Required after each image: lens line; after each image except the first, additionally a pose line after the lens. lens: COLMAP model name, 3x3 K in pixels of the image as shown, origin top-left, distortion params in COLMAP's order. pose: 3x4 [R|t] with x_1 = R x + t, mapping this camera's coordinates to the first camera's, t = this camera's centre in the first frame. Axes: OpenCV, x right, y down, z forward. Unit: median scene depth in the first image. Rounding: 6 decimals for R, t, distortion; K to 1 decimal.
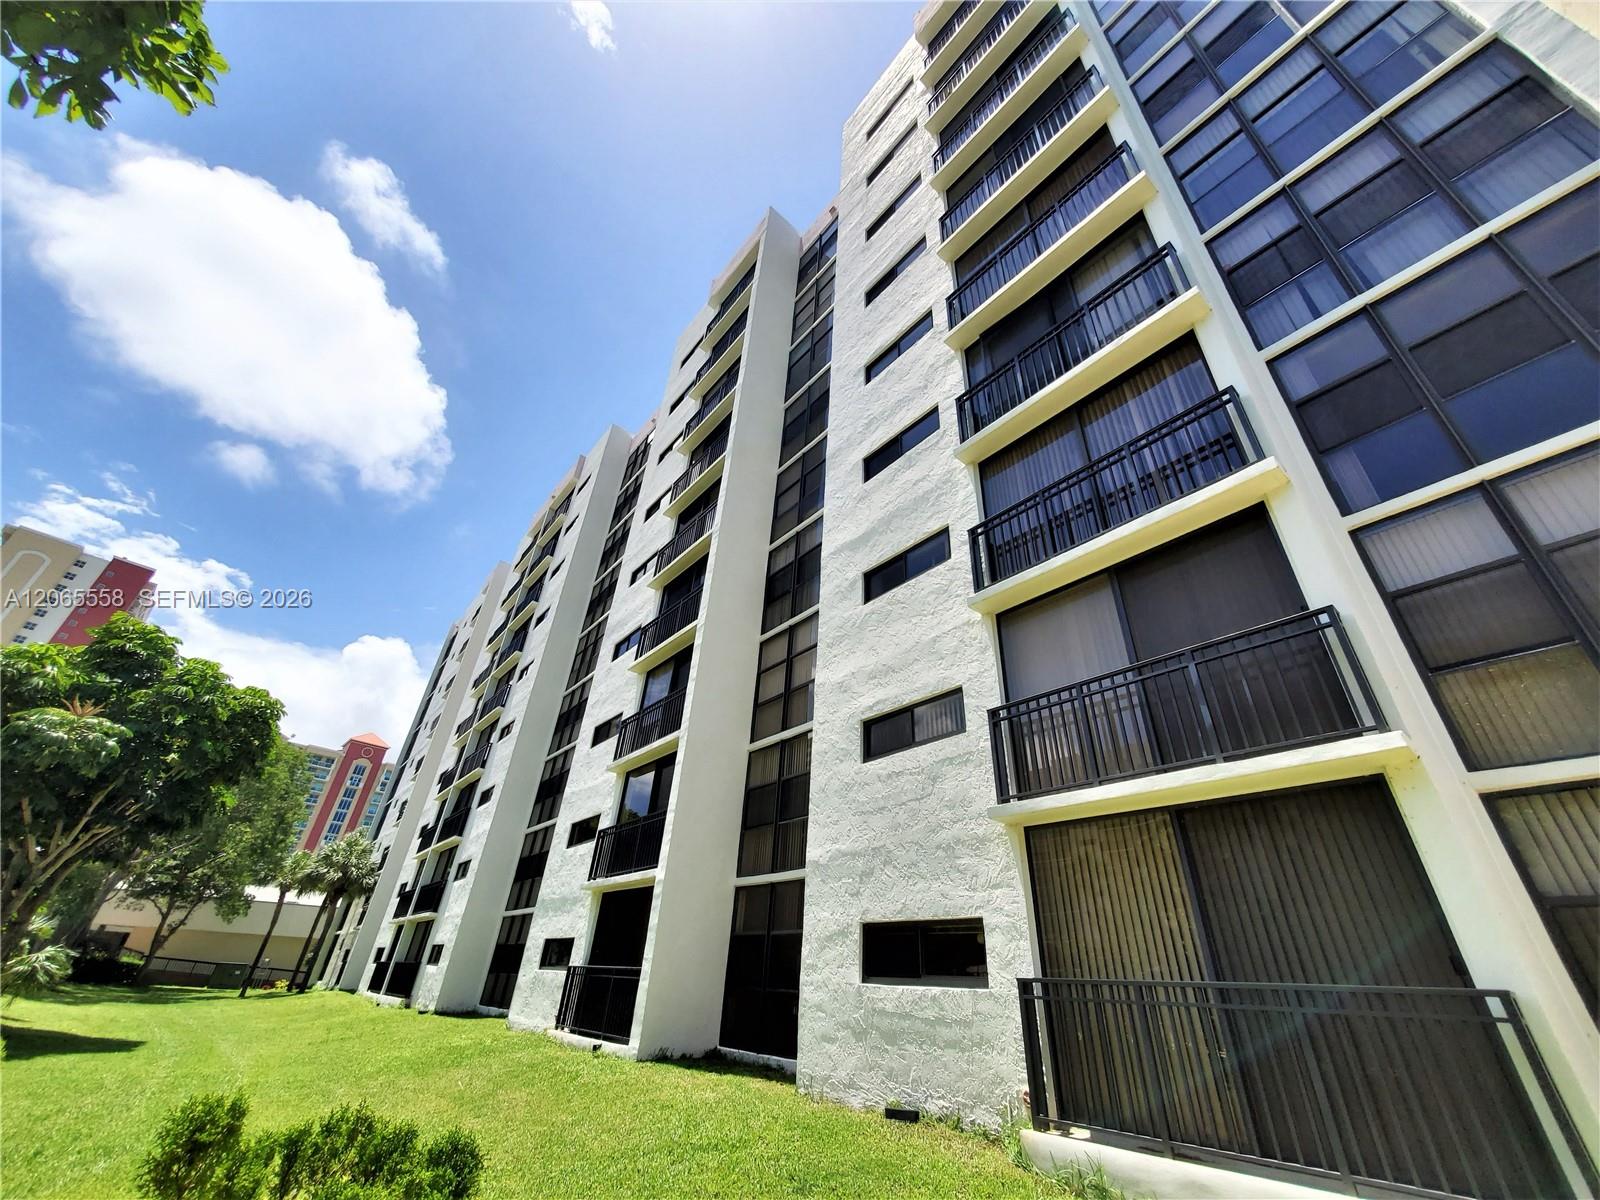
lens RADIAL K [[640.7, 0, 800.0], [0, 640.7, 600.0], [0, 0, 1]] dist [-0.001387, -0.000171]
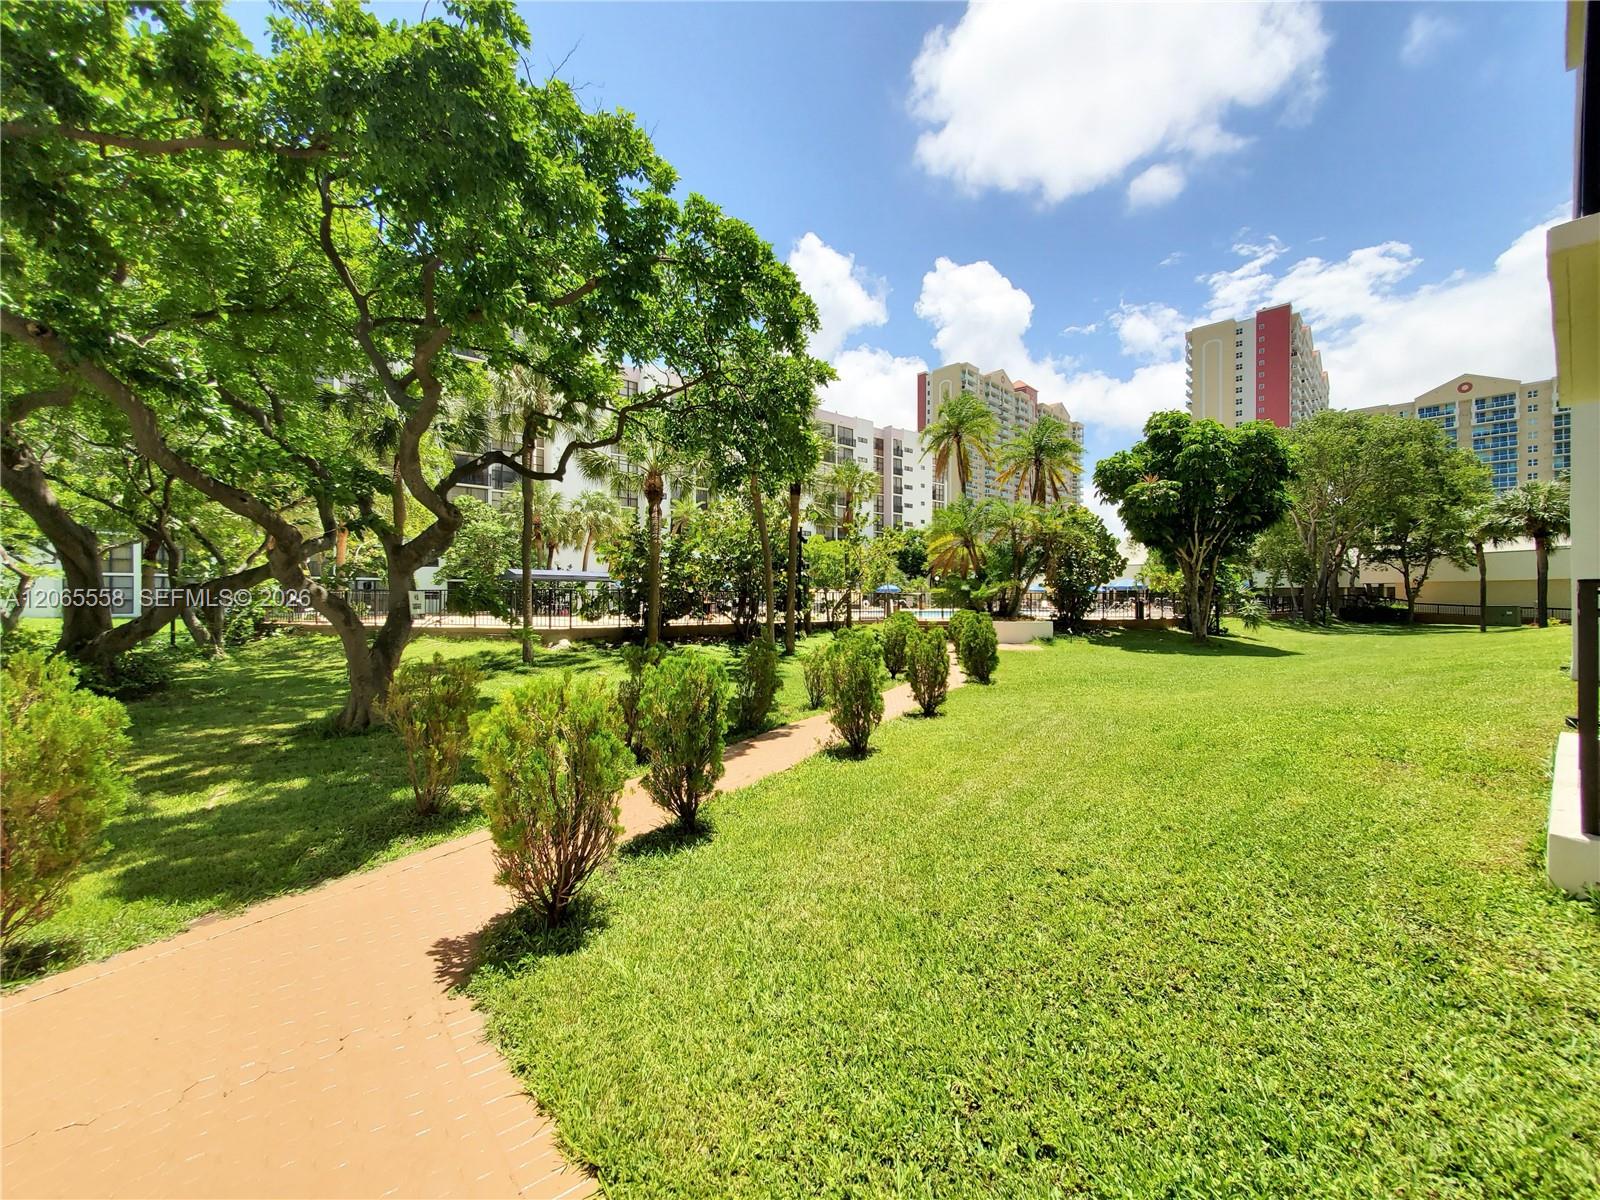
lens RADIAL K [[640.7, 0, 800.0], [0, 640.7, 600.0], [0, 0, 1]] dist [-0.001387, -0.000171]
pose [[-0.037919, -0.048483, -0.998104, 0.257716], [0.521300, 0.851180, -0.061150, 0.029766], [0.852531, -0.522630, -0.007002, 0.035894]]
